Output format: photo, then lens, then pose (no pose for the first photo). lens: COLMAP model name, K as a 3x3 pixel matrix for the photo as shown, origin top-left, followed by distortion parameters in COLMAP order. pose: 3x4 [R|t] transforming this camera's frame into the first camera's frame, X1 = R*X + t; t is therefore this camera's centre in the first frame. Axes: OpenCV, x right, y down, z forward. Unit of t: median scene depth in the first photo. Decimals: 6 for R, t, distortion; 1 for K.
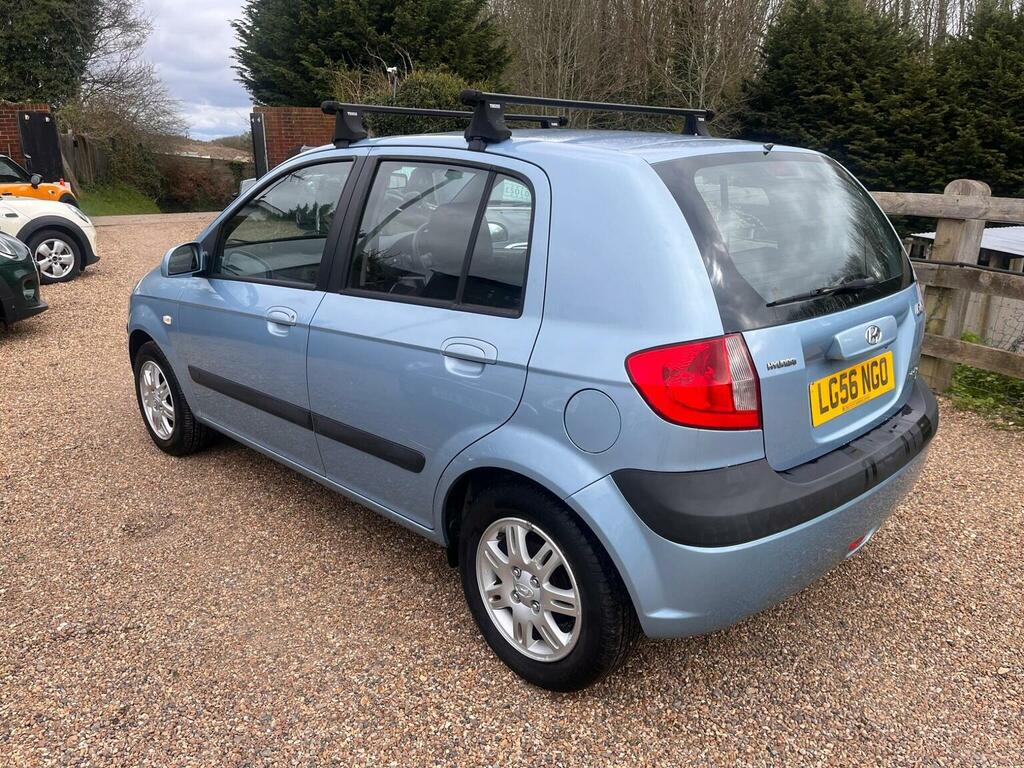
lens RADIAL K [[803.9, 0, 512.0], [0, 803.9, 384.0], [0, 0, 1]] dist [0.060634, -0.002572]
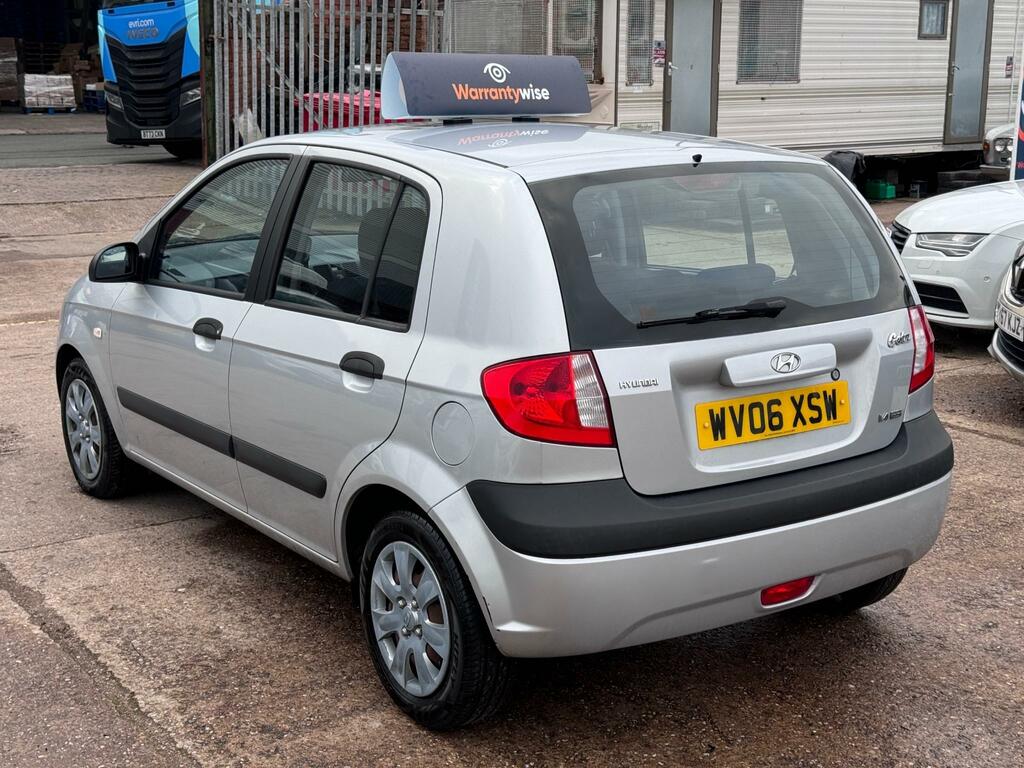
lens RADIAL K [[1528.4, 0, 517.4], [0, 1528.4, 394.2], [0, 0, 1]] dist [0.232420, -0.867489]
pose [[0.983200, 0.035599, -0.179026, 0.467755], [-0.046913, 0.997133, -0.059365, 0.095793], [0.176400, 0.066766, 0.982052, -0.793031]]
